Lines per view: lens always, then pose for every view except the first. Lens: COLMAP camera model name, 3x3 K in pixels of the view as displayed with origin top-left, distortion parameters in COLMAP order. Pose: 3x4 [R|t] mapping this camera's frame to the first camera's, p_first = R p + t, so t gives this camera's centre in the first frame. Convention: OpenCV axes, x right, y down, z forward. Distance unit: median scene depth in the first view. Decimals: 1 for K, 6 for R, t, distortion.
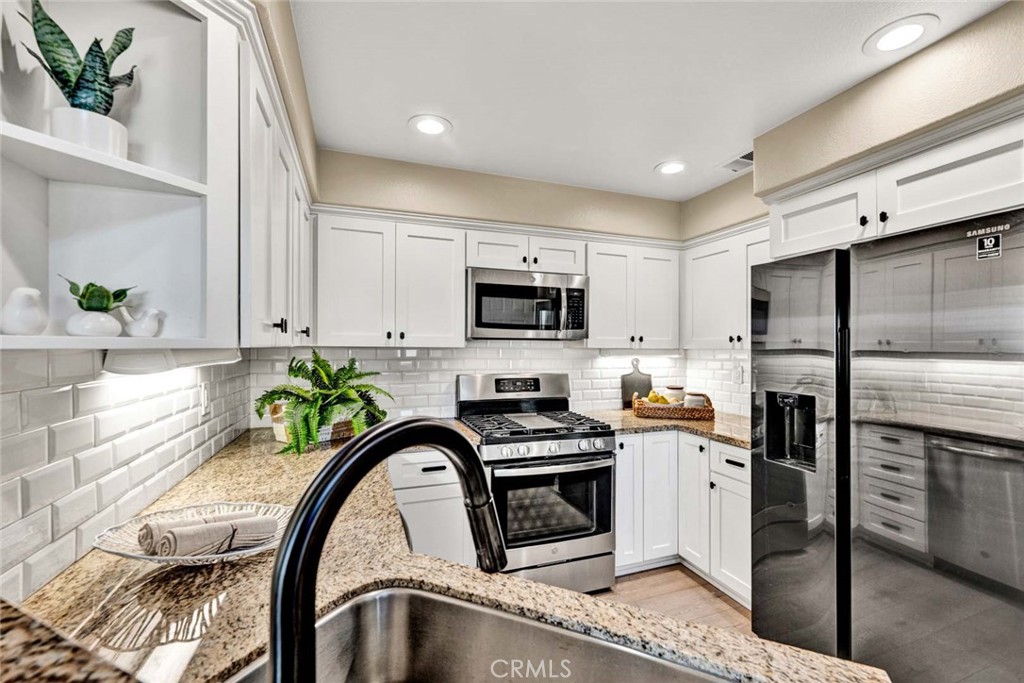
lens RADIAL K [[403.4, 0, 511.1], [0, 403.4, 342.9], [0, 0, 1]] dist [-0.002782, 0.000341]
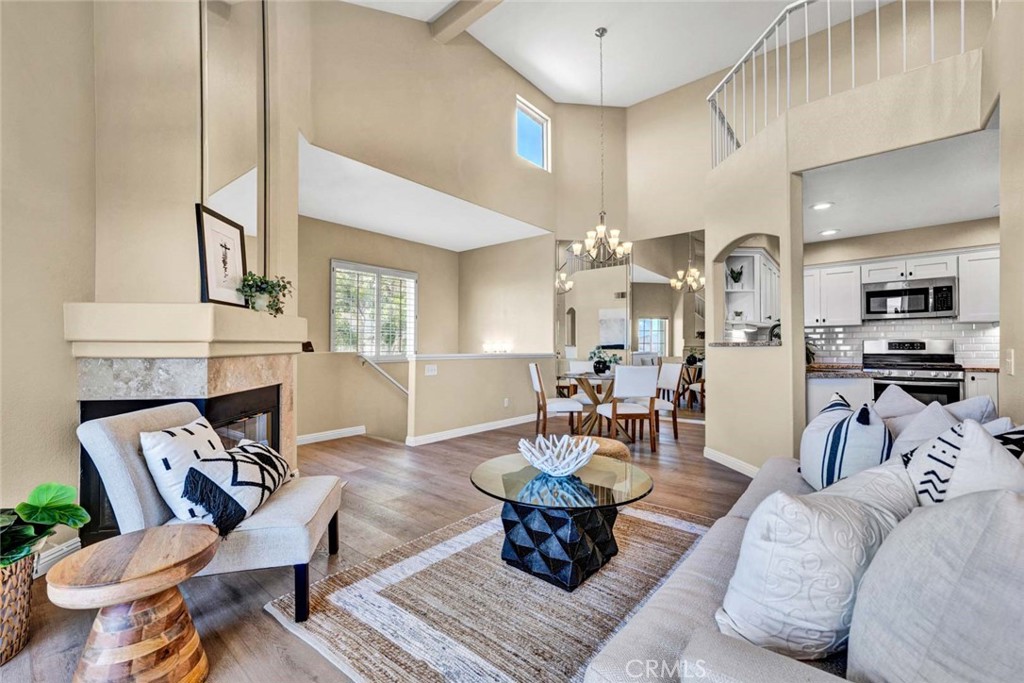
lens RADIAL K [[403.4, 0, 530.6], [0, 403.4, 338.4], [0, 0, 1]] dist [-0.002782, 0.000341]
pose [[0.528002, -0.019723, -0.849014, 0.679585], [0.022232, 0.999709, -0.009398, 0.059250], [0.848952, -0.013913, 0.528287, -1.350119]]
